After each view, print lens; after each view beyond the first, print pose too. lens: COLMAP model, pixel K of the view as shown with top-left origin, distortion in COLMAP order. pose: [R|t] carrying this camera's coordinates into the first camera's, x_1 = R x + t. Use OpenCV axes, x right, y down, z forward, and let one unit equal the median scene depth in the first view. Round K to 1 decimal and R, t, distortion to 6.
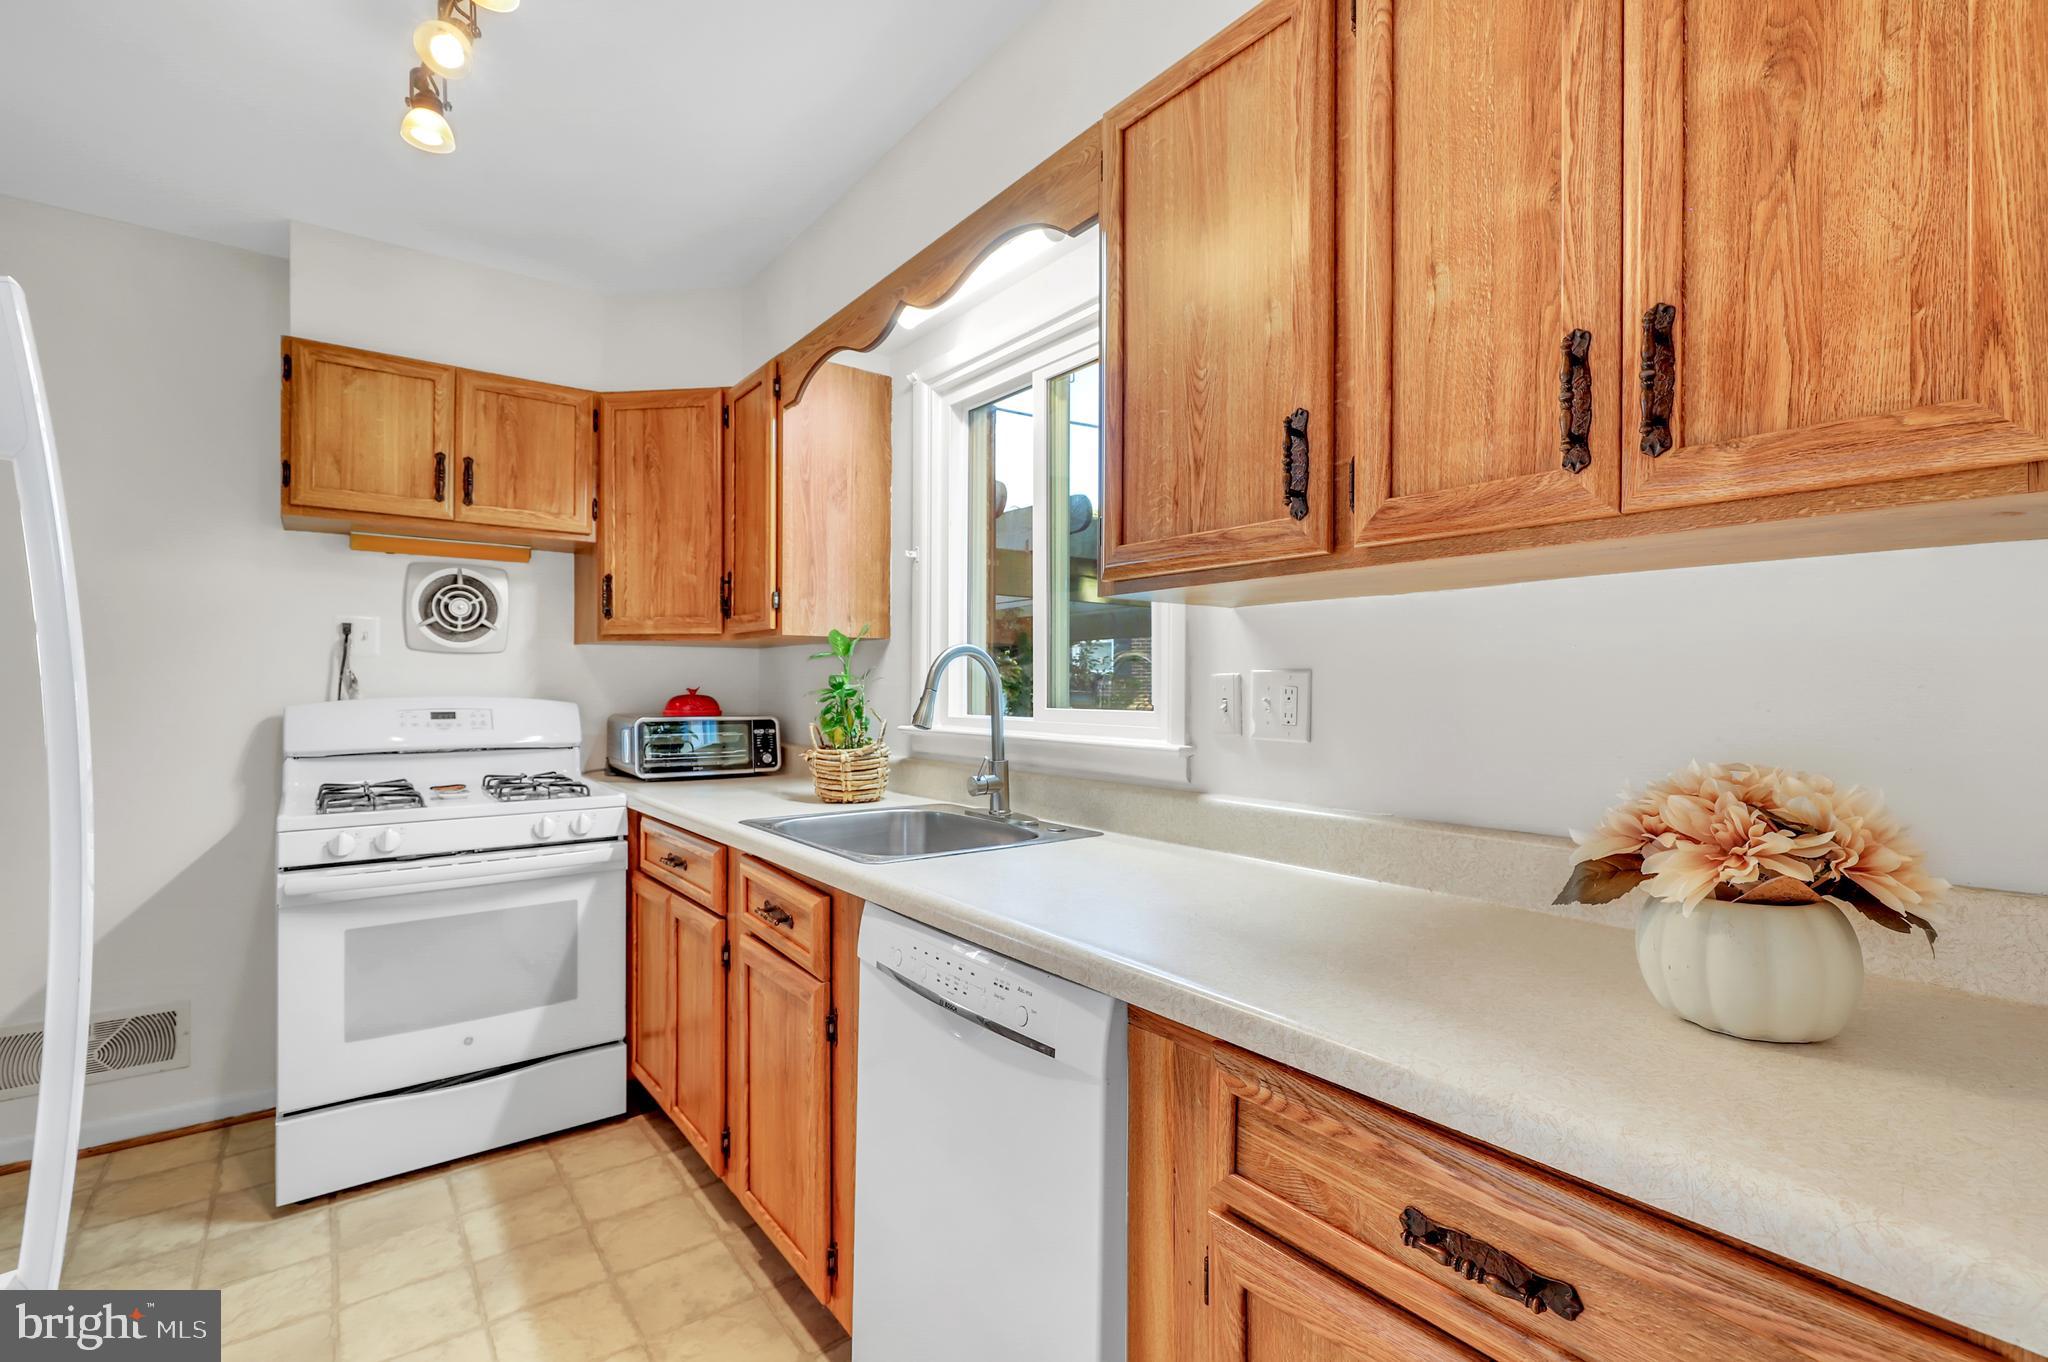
lens RADIAL K [[930.2, 0, 1034.9], [0, 930.2, 685.2], [0, 0, 1]] dist [0.000910, -0.000131]
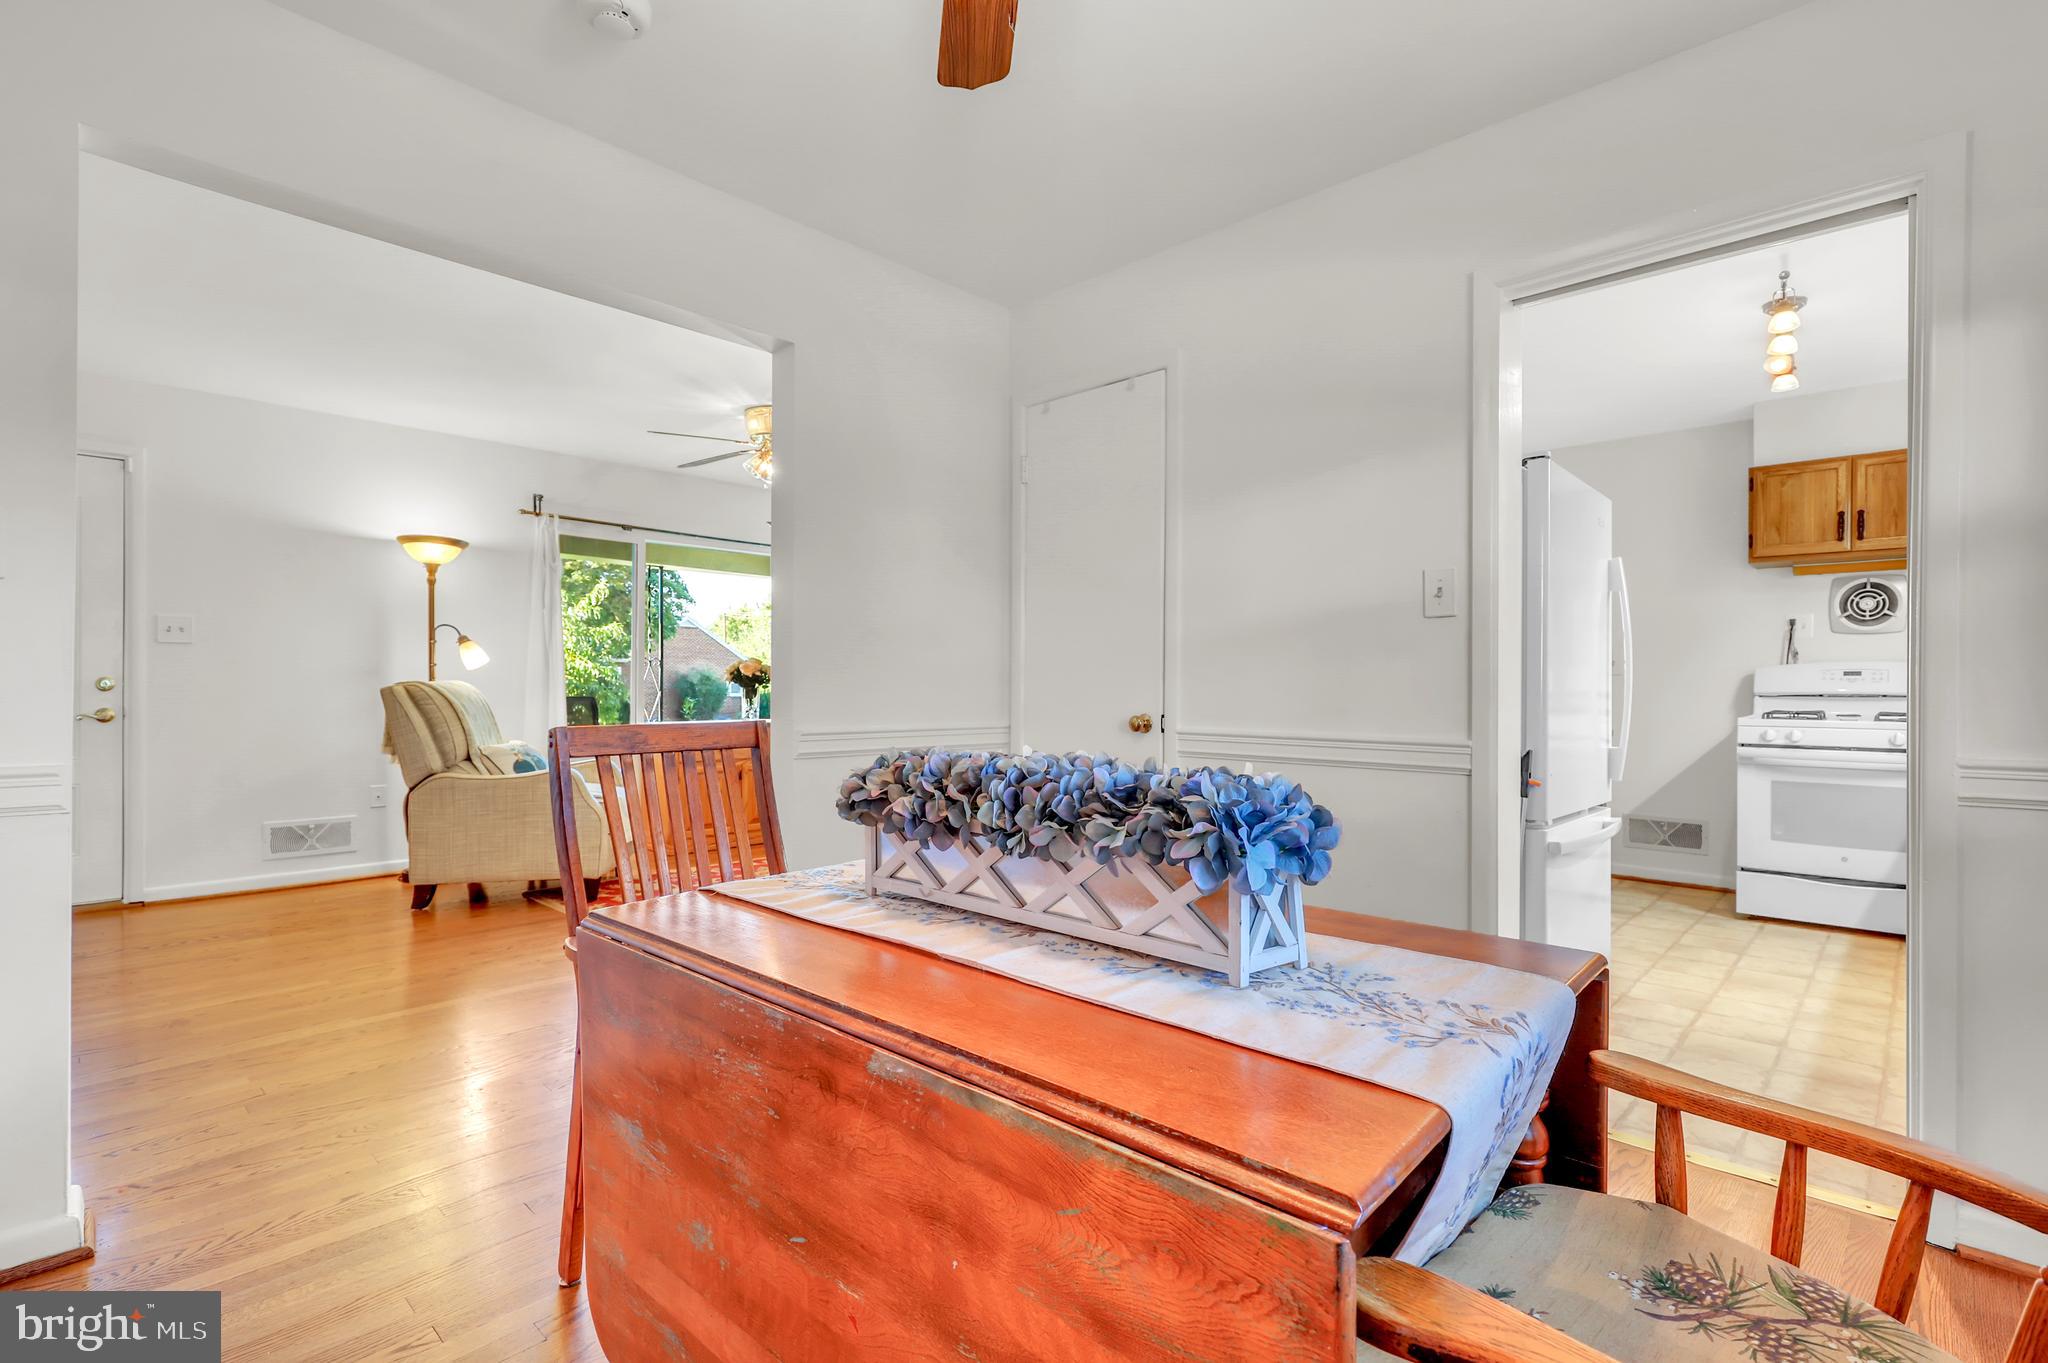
lens RADIAL K [[954.3, 0, 1029.4], [0, 954.3, 684.1], [0, 0, 1]] dist [-0.000422, -0.000304]
pose [[0.155908, -0.002631, -0.987768, 0.806729], [-0.004569, 0.999984, -0.003384, 0.067805], [0.987761, 0.005041, 0.155894, -0.682062]]
